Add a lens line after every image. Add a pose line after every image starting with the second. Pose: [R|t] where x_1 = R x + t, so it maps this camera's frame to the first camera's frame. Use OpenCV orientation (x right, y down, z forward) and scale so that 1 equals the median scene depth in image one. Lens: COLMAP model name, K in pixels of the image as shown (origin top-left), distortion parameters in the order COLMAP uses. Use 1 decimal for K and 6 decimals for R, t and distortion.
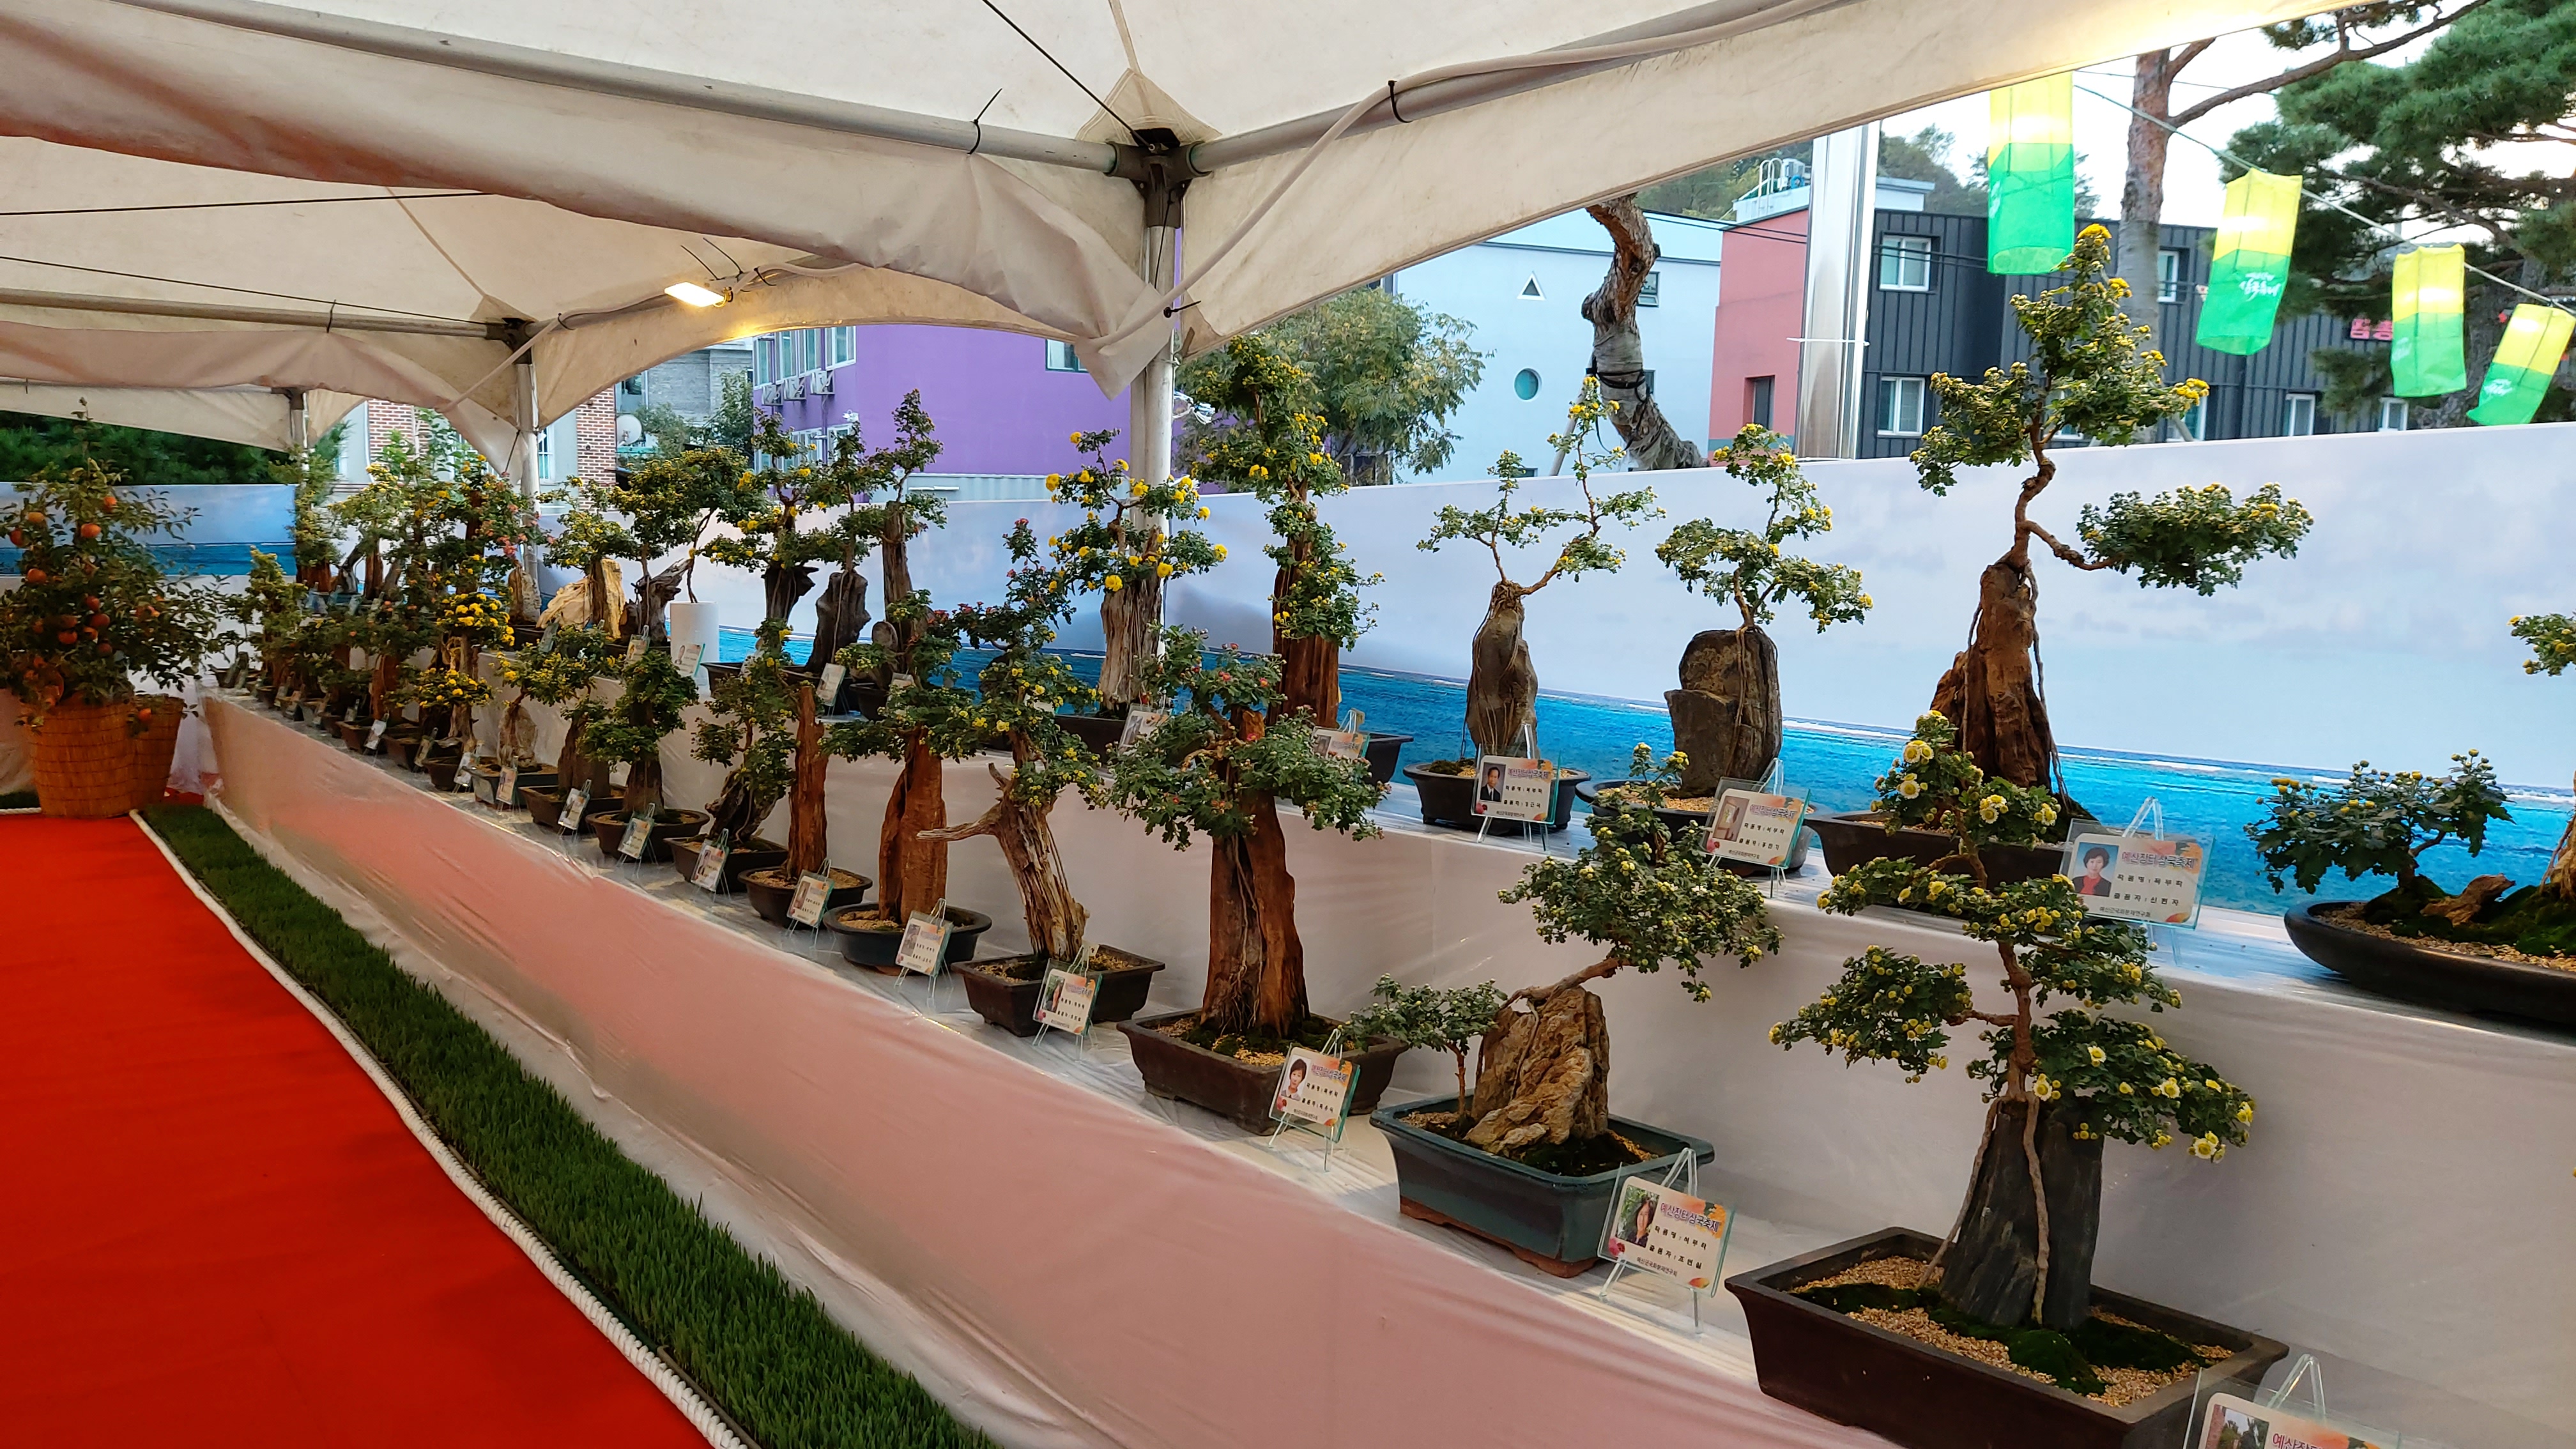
lens RADIAL K [[1898.0, 0, 1291.9], [0, 1898.0, 728.7], [0, 0, 1]] dist [0.004836, 0.000959]
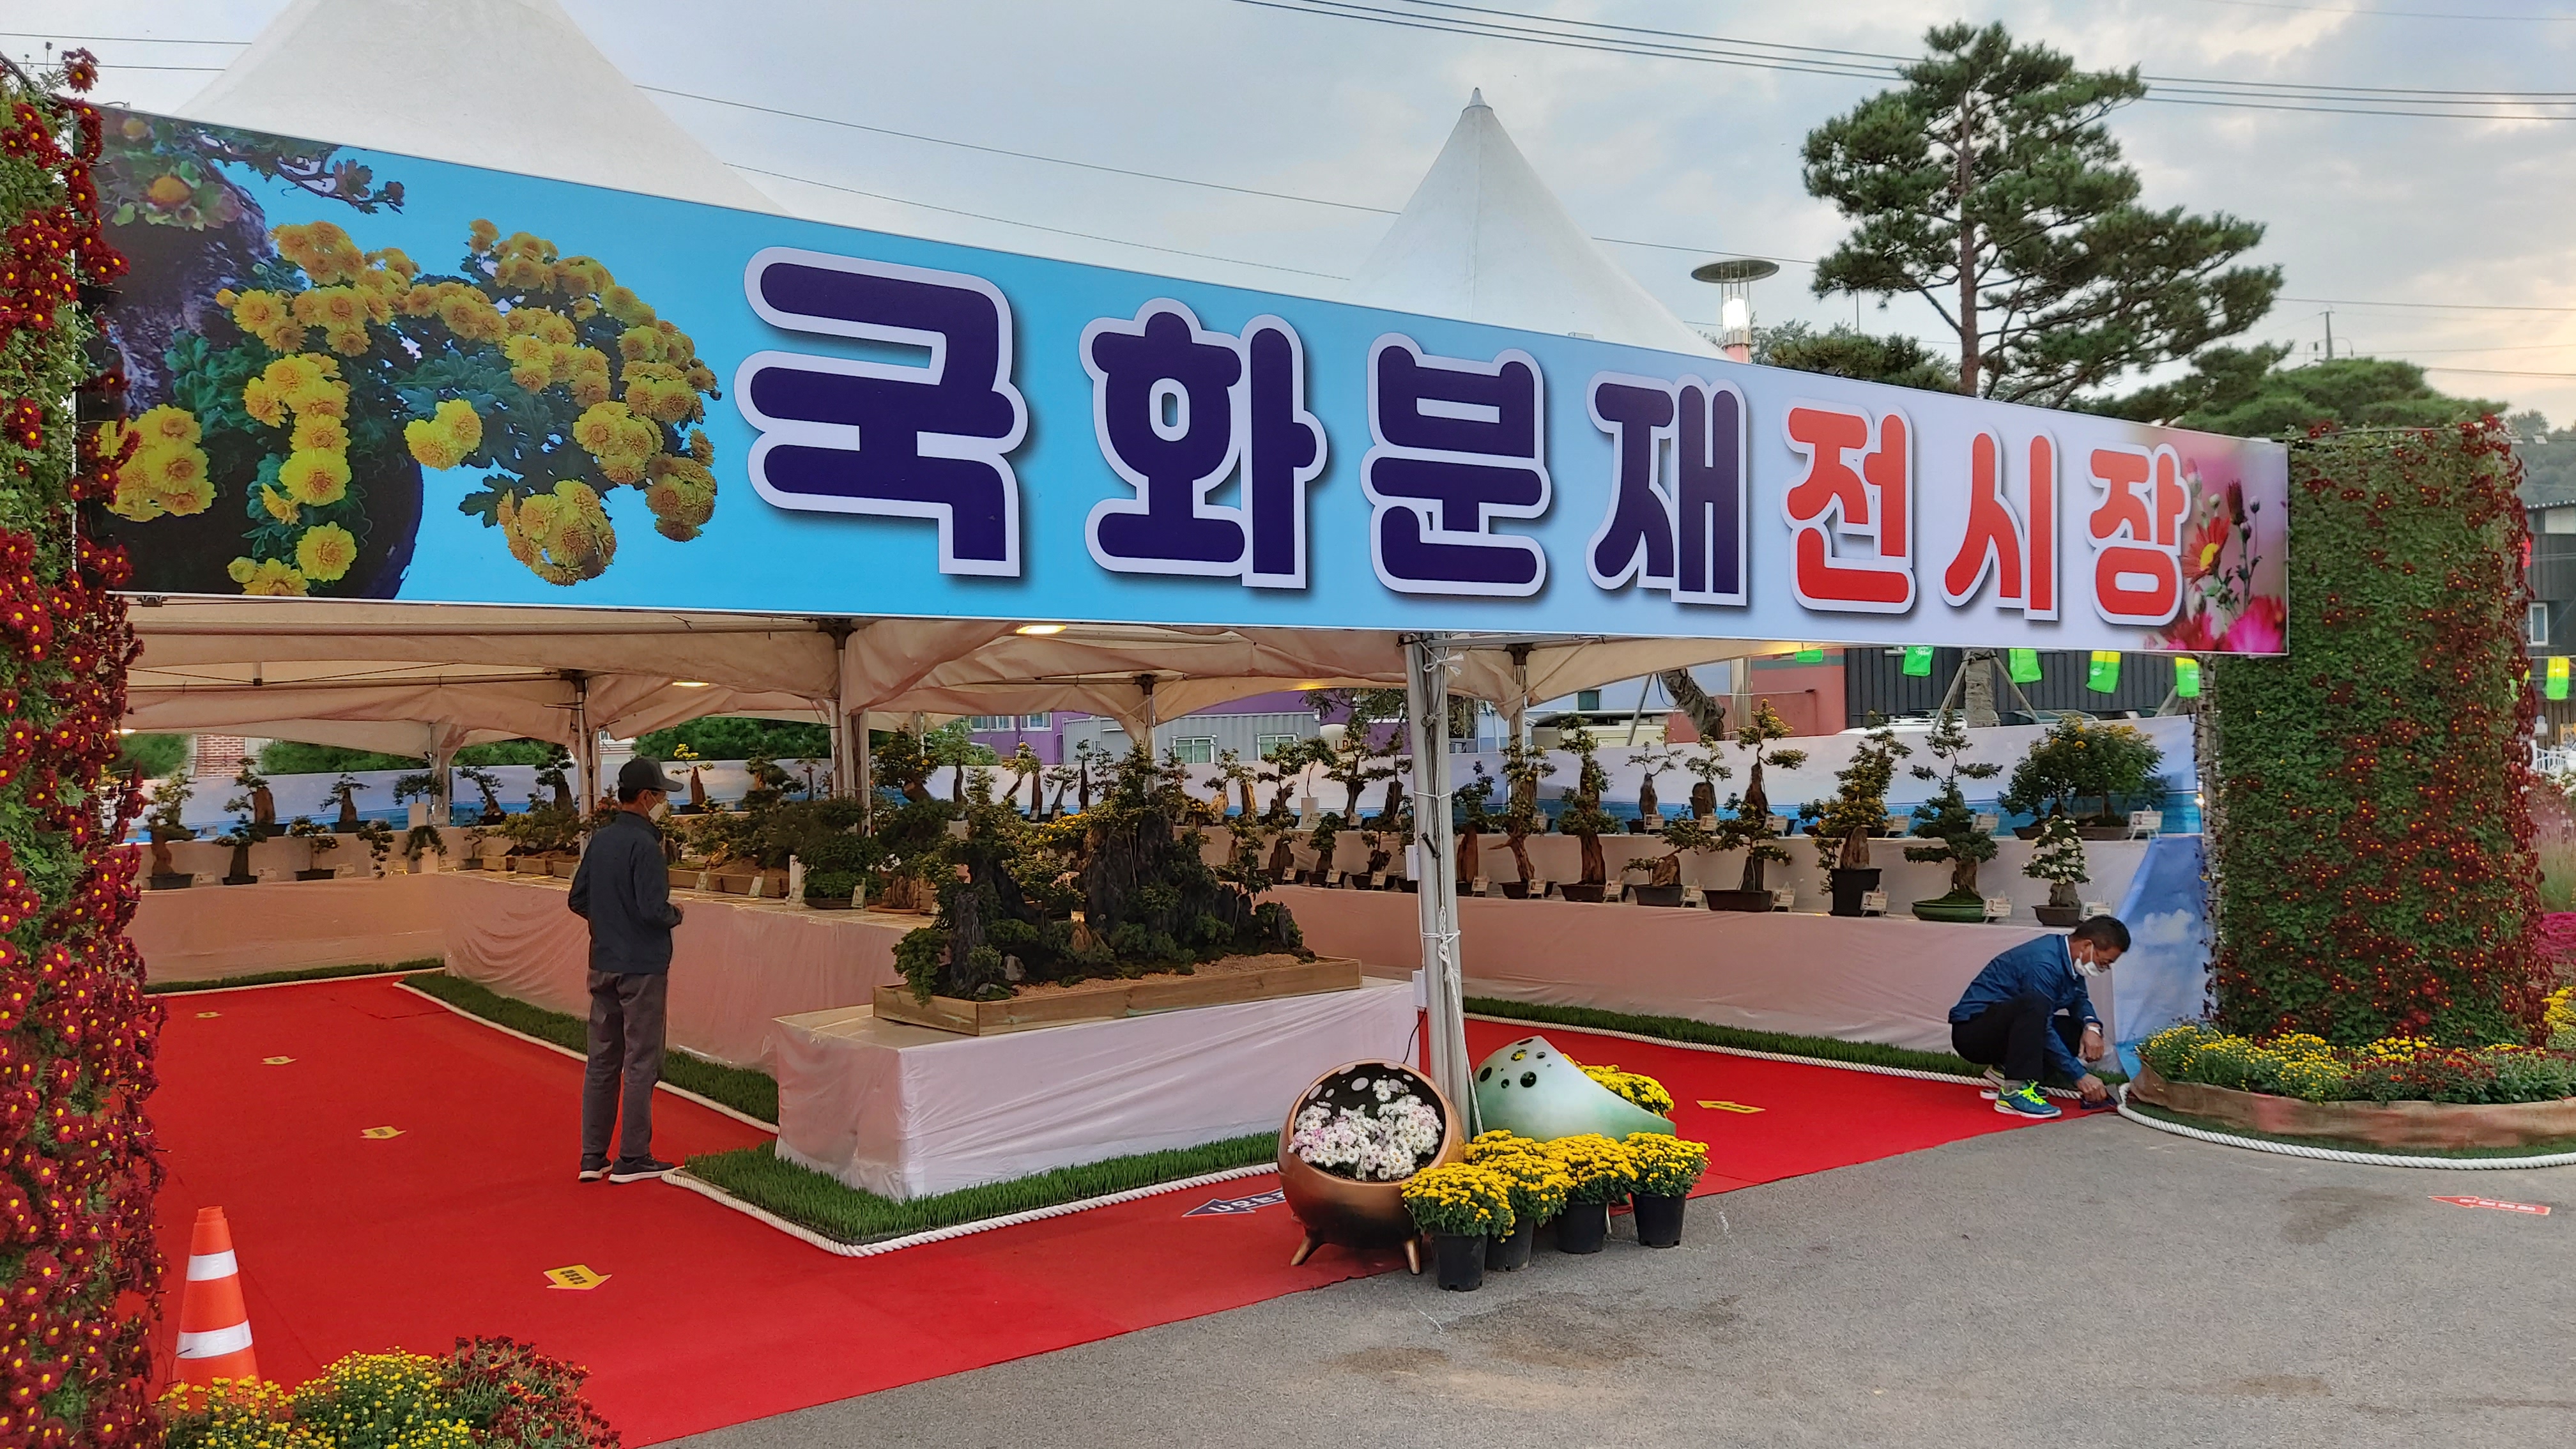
lens RADIAL K [[1898.0, 0, 1283.5], [0, 1898.0, 730.7], [0, 0, 1]] dist [0.004836, 0.000959]
pose [[0.998507, -0.043171, -0.033468, -0.526240], [0.039165, 0.992902, -0.112304, 0.257445], [0.038079, 0.110826, 0.993110, -3.072562]]
